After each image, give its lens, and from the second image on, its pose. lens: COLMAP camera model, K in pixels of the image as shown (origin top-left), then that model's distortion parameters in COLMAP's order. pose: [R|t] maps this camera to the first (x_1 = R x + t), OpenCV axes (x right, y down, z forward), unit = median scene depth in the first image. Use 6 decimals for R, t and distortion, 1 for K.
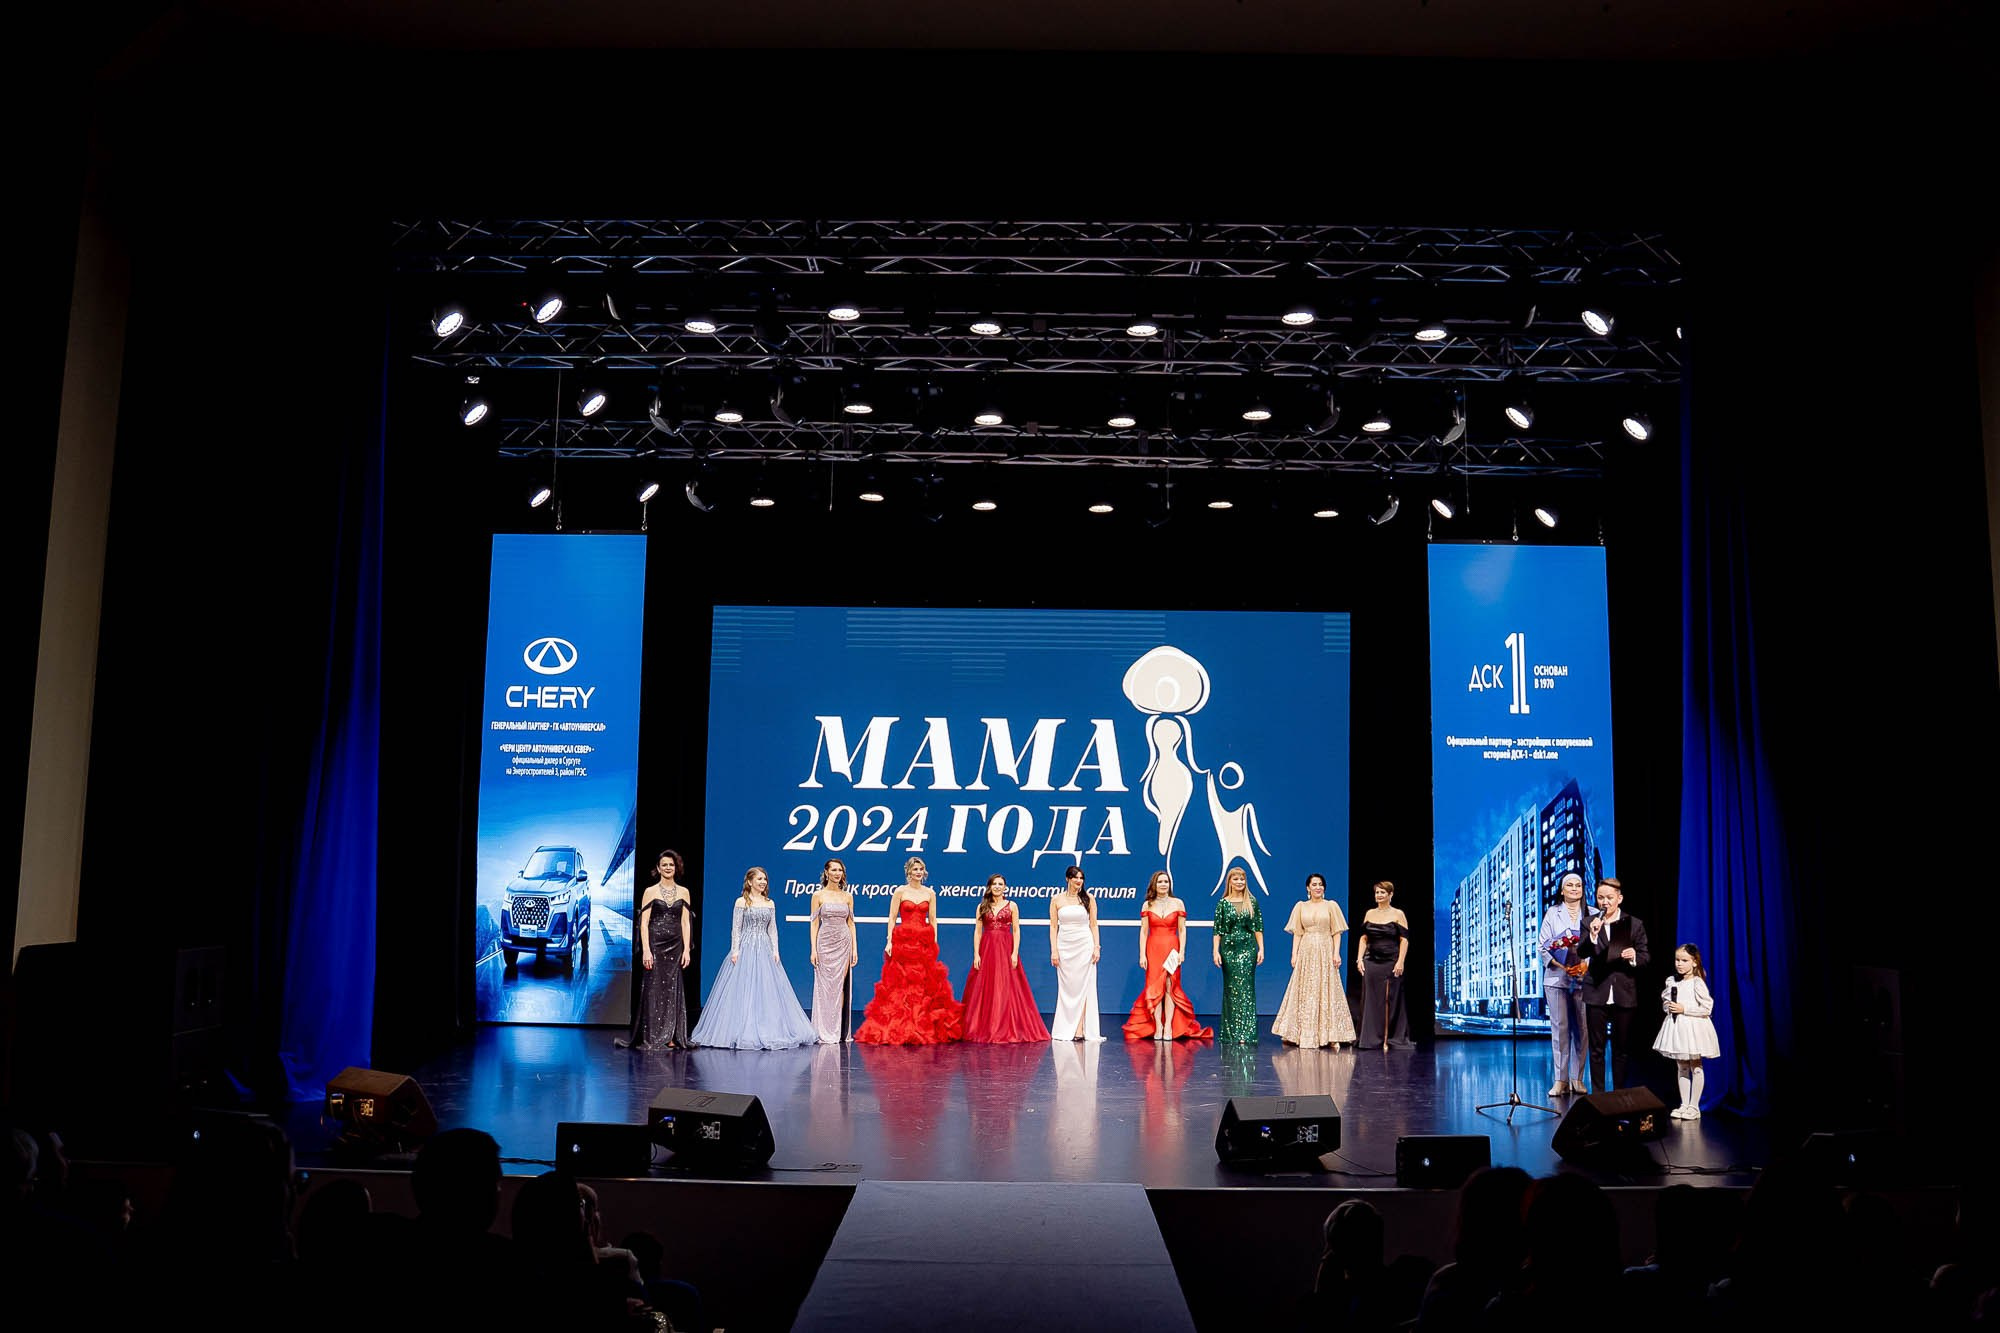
lens RADIAL K [[1612.9, 0, 1000.0], [0, 1612.9, 666.5], [0, 0, 1]] dist [-0.120736, 0.124569]
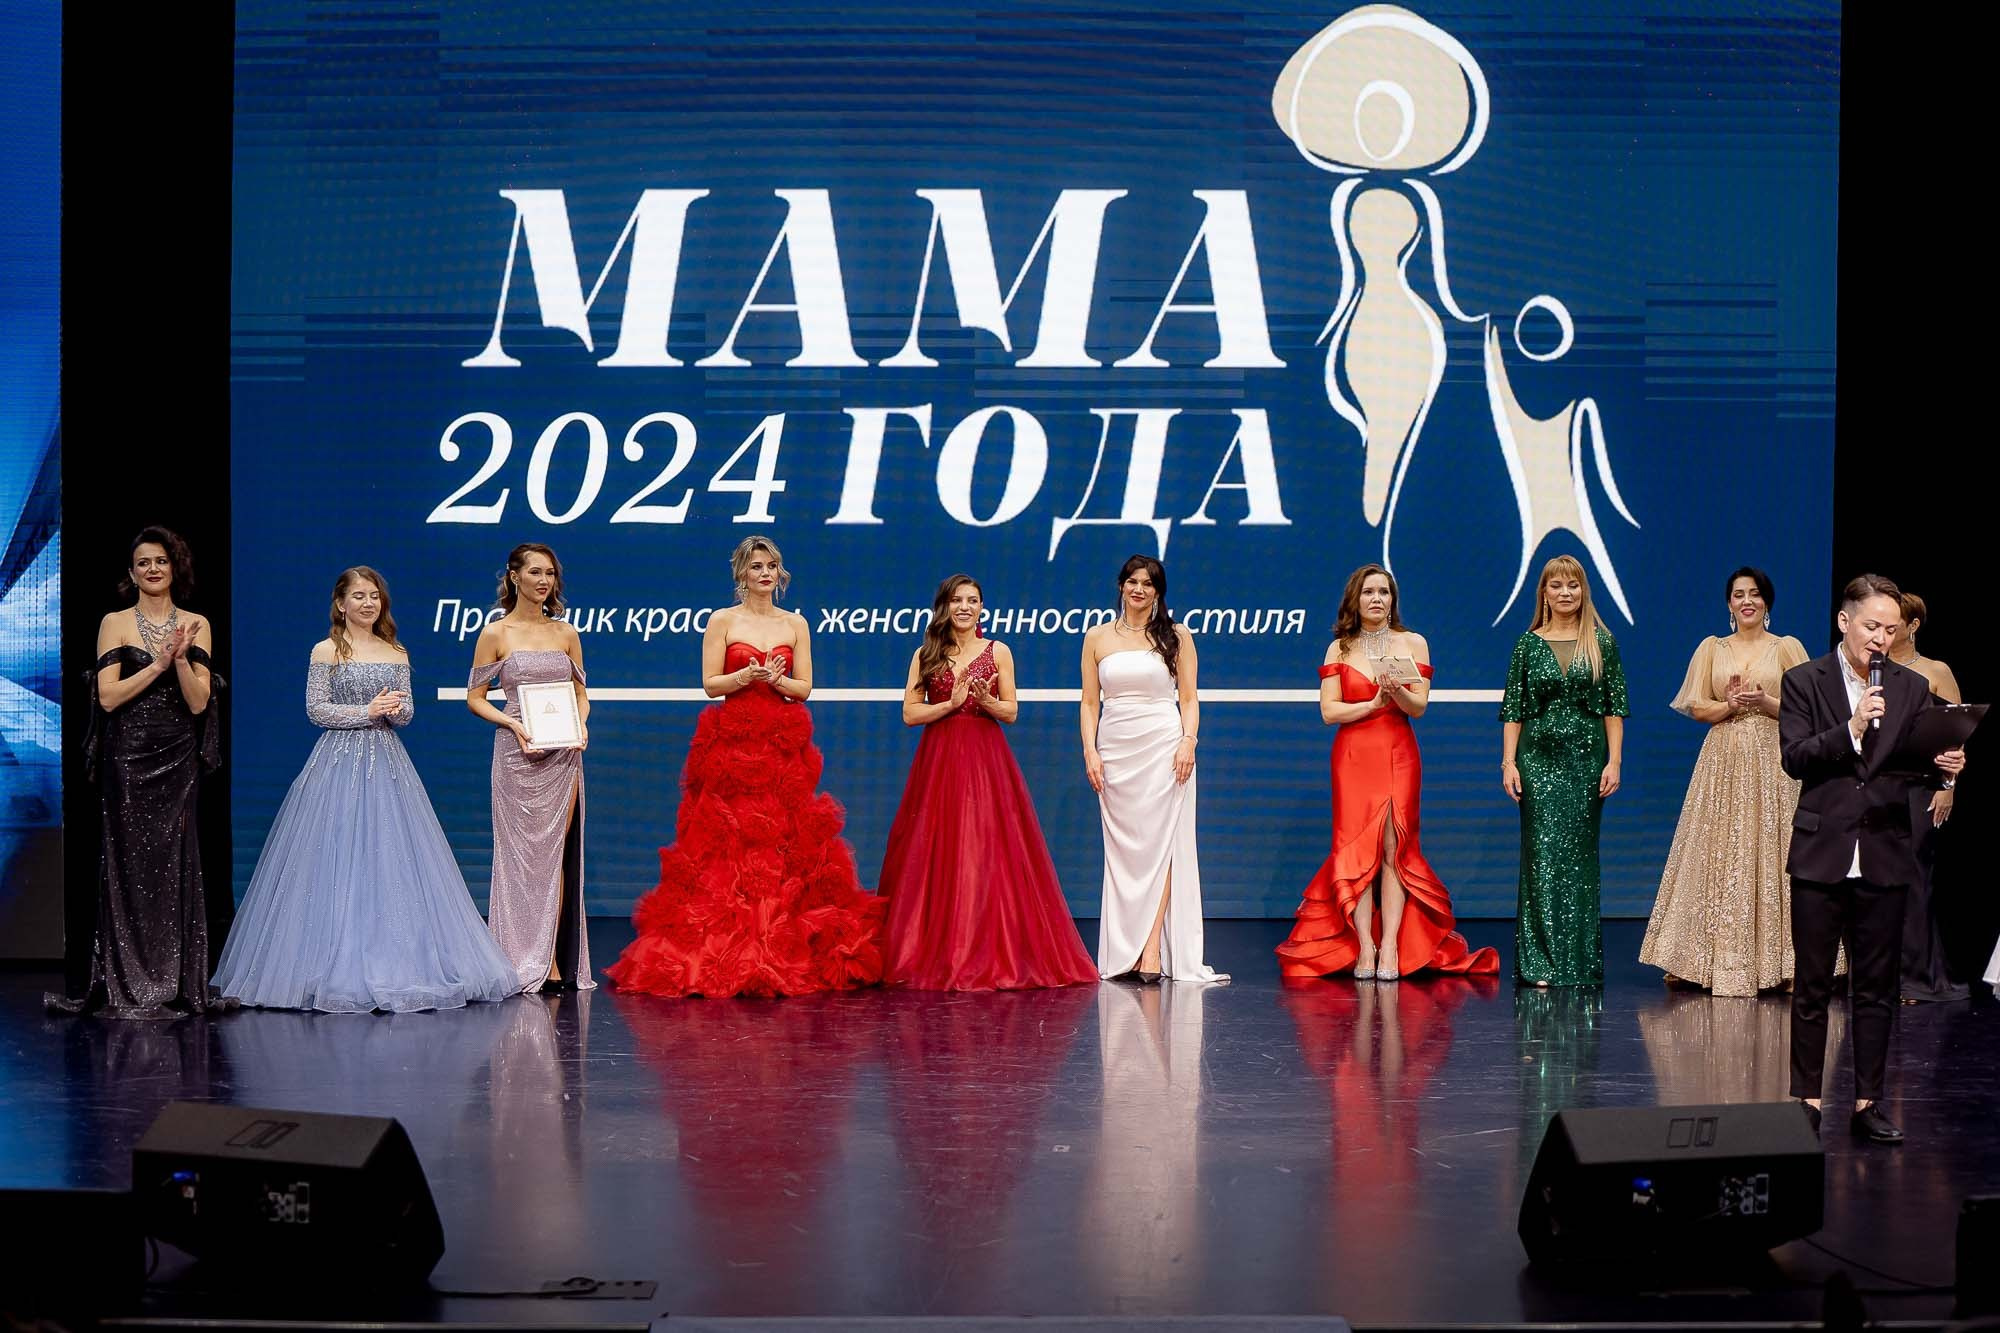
lens RADIAL K [[3964.2, 0, 1000.0], [0, 3964.2, 666.5], [0, 0, 1]] dist [-0.193899, -0.267358]
pose [[0.999915, -0.010155, 0.008182, -0.000236], [0.008812, 0.988633, 0.150092, 0.003048], [-0.009613, -0.150007, 0.988638, 0.021851]]
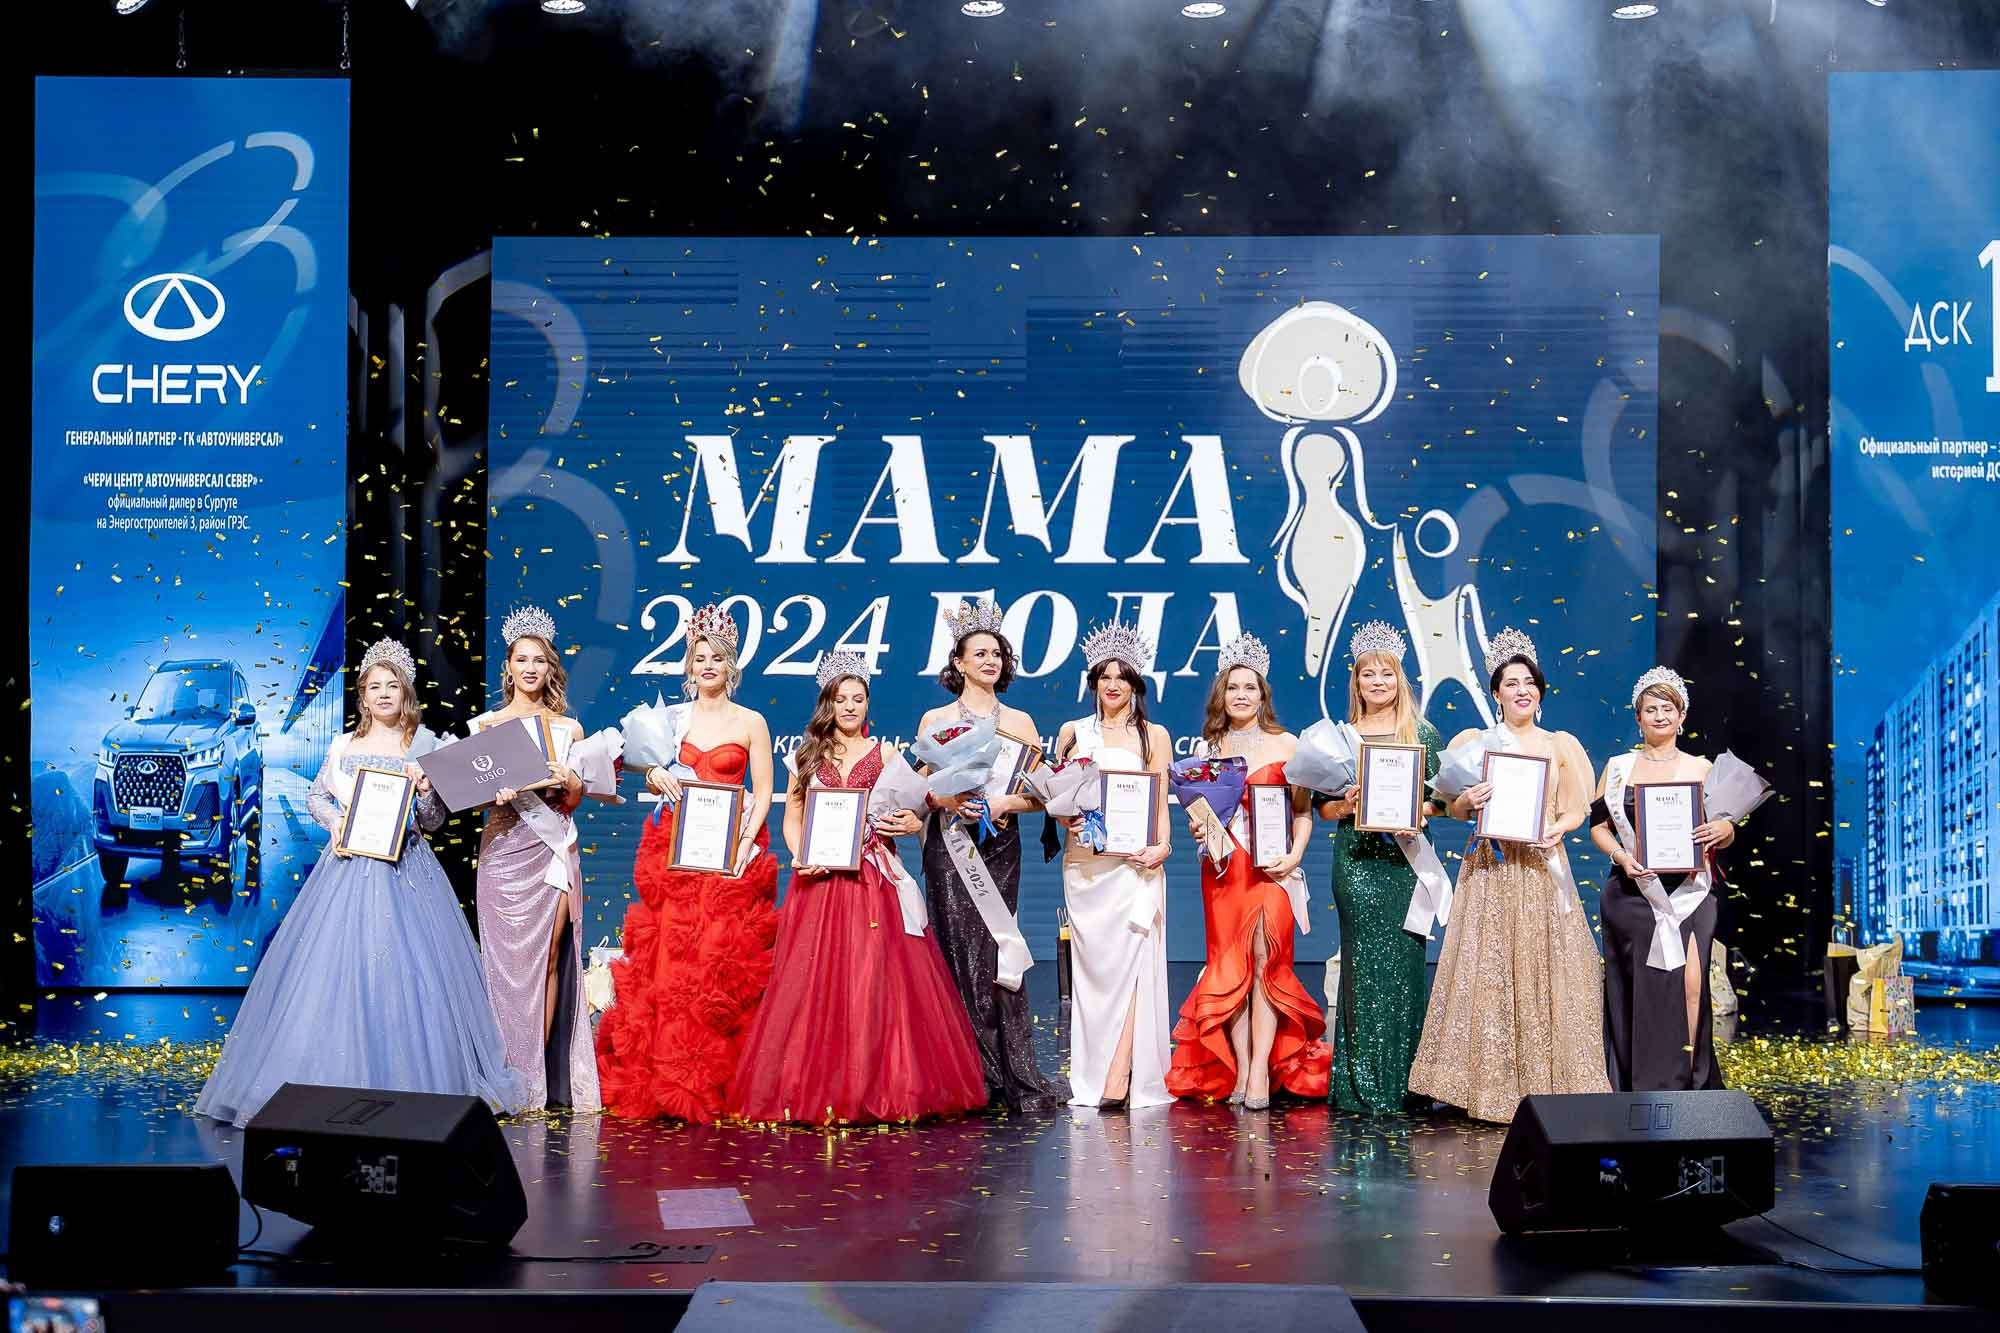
lens RADIAL K [[2455.3, 0, 987.9], [0, 2455.3, 663.0], [0, 0, 1]] dist [0.033527, 0.079611]
pose [[0.999855, -0.009376, -0.014226, 0.001311], [0.010461, 0.996885, 0.078175, 0.050551], [0.013448, -0.078313, 0.996838, 0.172260]]
